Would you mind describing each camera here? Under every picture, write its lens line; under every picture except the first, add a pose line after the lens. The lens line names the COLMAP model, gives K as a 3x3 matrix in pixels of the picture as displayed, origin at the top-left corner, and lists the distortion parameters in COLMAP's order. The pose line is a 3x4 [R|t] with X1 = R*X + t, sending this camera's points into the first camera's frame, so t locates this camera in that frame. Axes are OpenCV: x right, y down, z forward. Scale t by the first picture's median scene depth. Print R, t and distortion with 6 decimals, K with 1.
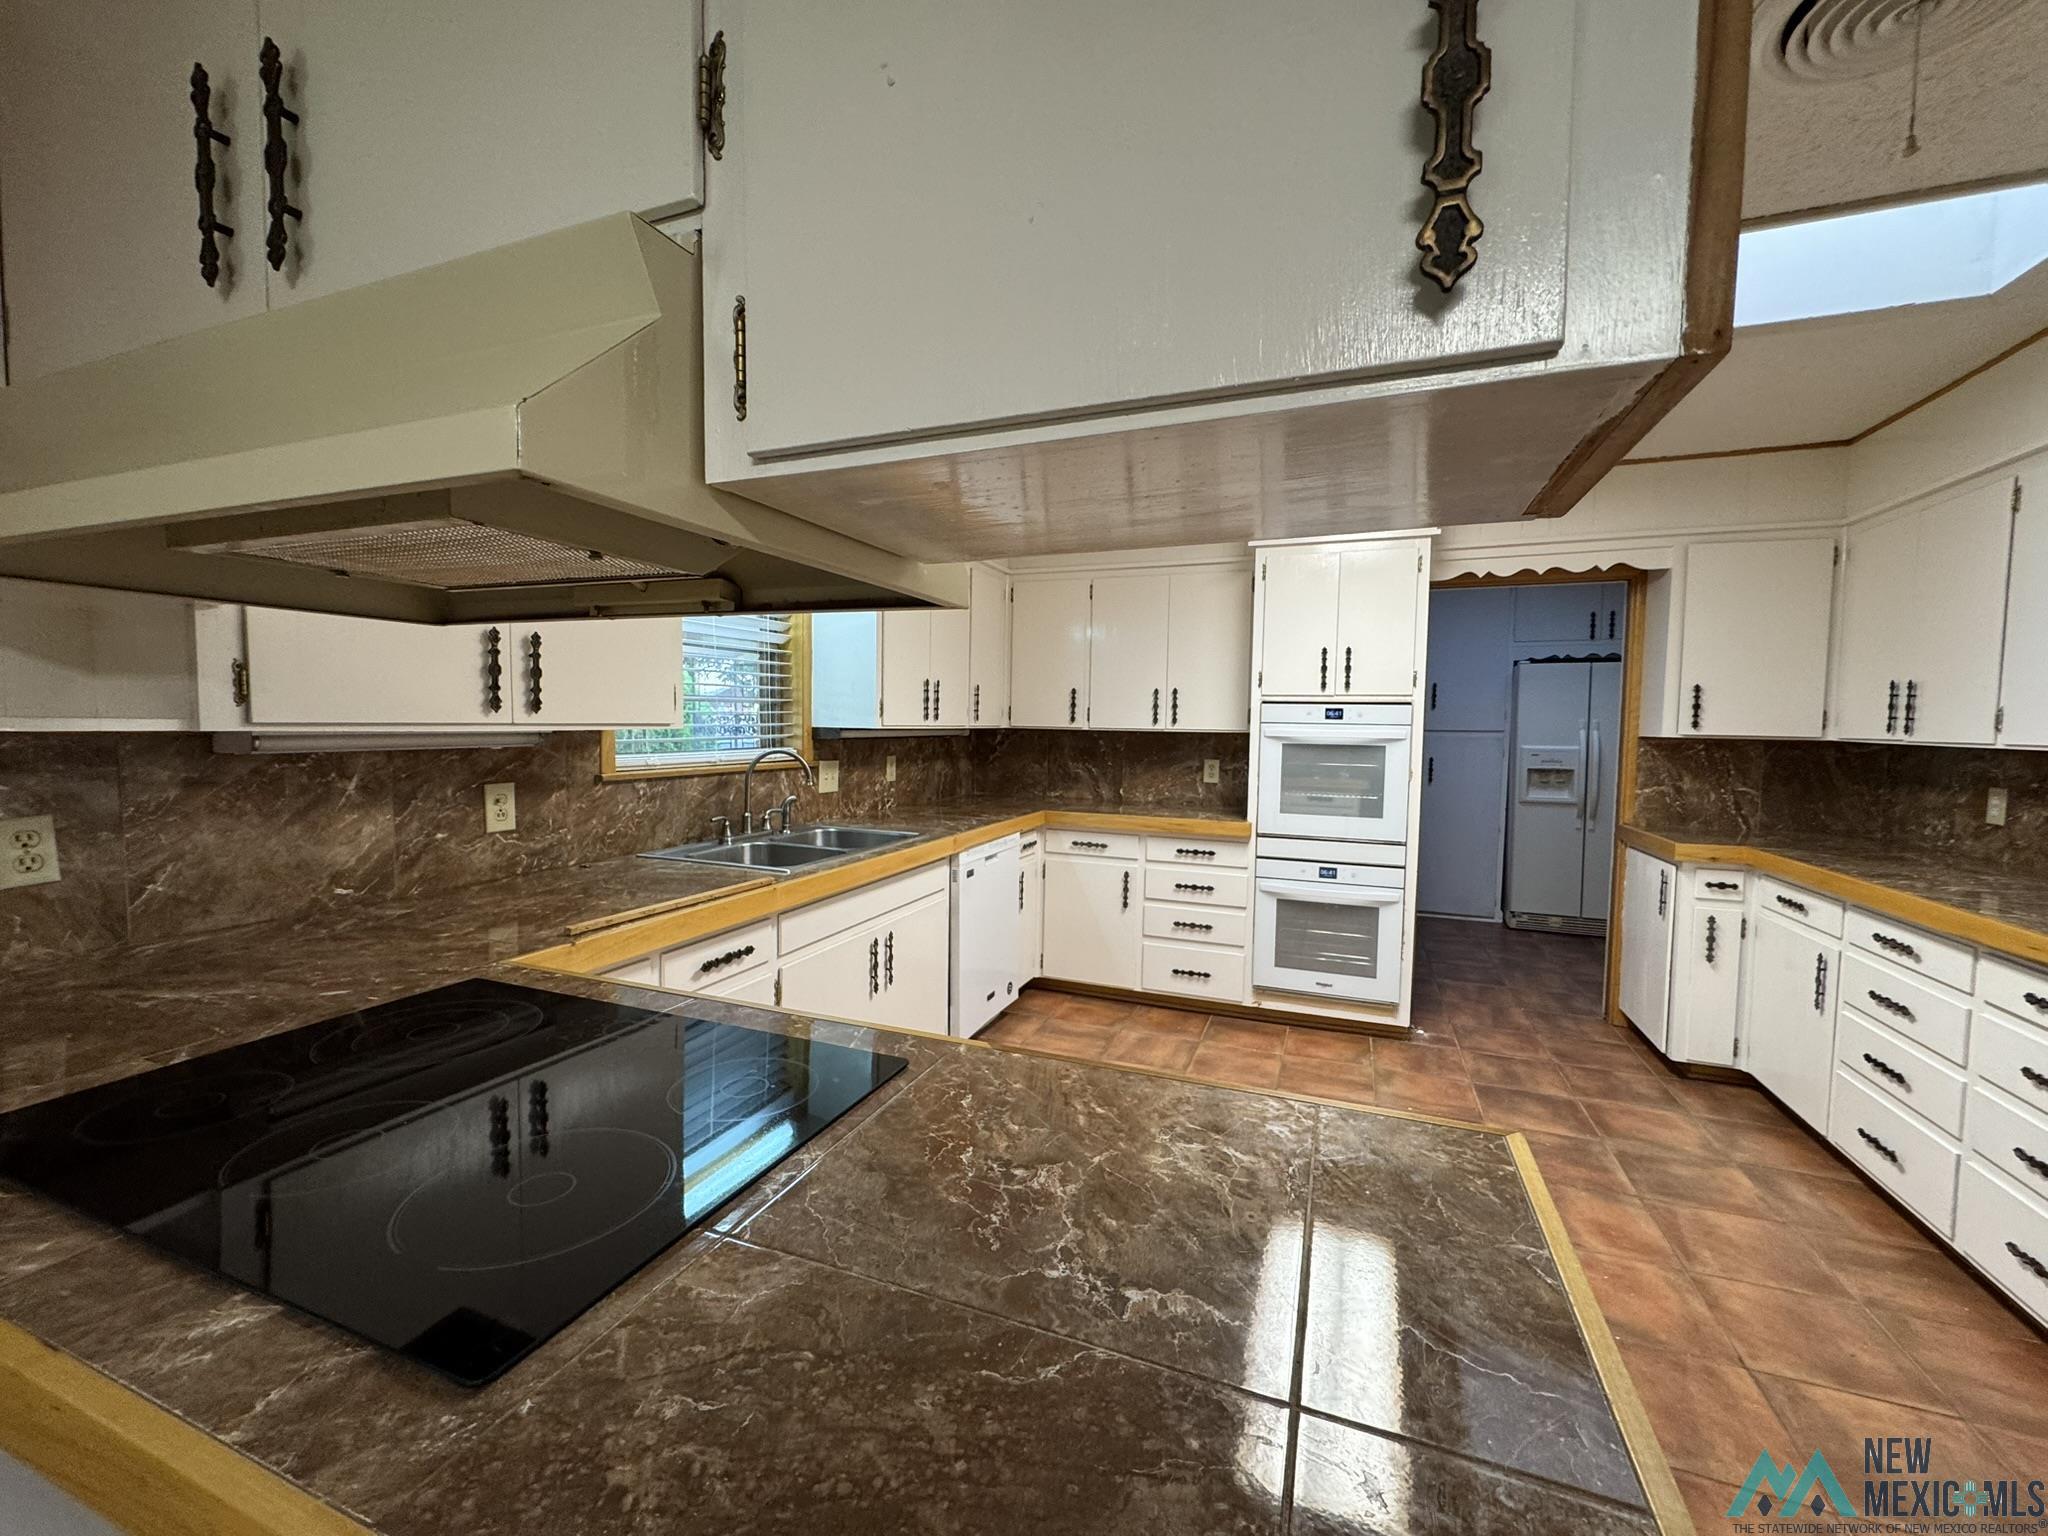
lens RADIAL K [[815.0, 0, 1024.0], [0, 815.0, 768.0], [0, 0, 1]] dist [-0.000179, -0.000145]
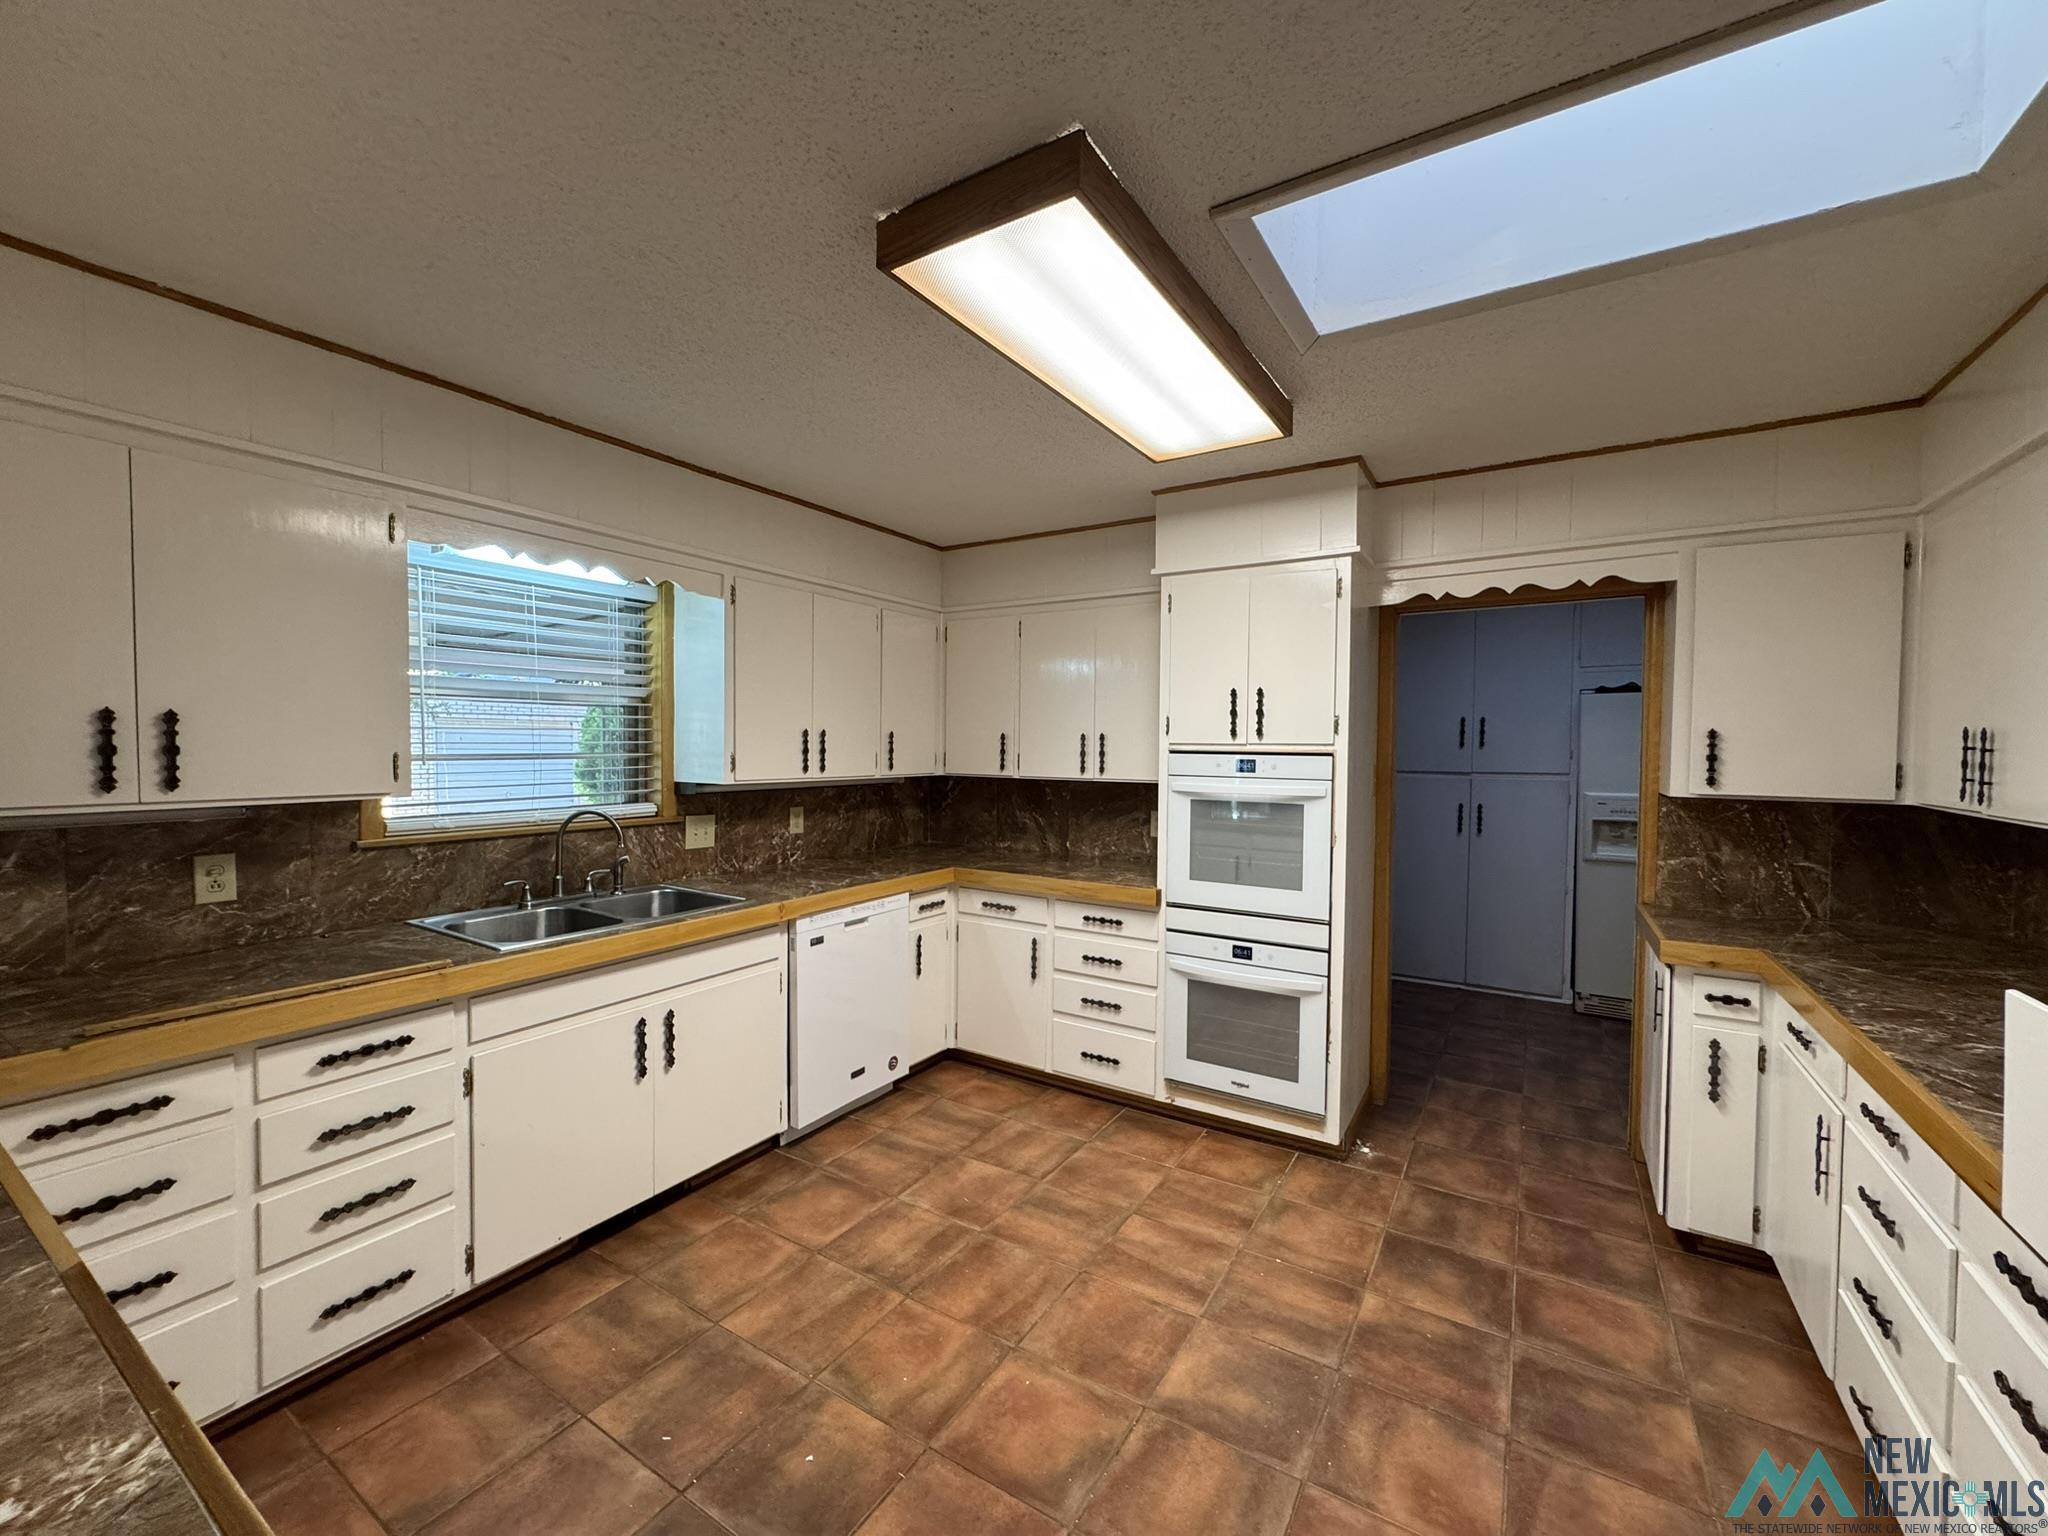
lens RADIAL K [[815.0, 0, 1024.0], [0, 815.0, 768.0], [0, 0, 1]] dist [-0.000179, -0.000145]
pose [[0.982641, -0.000763, -0.185516, 0.311710], [-0.004971, 0.999524, -0.030446, -0.037179], [0.185451, 0.030839, 0.982169, 0.118642]]
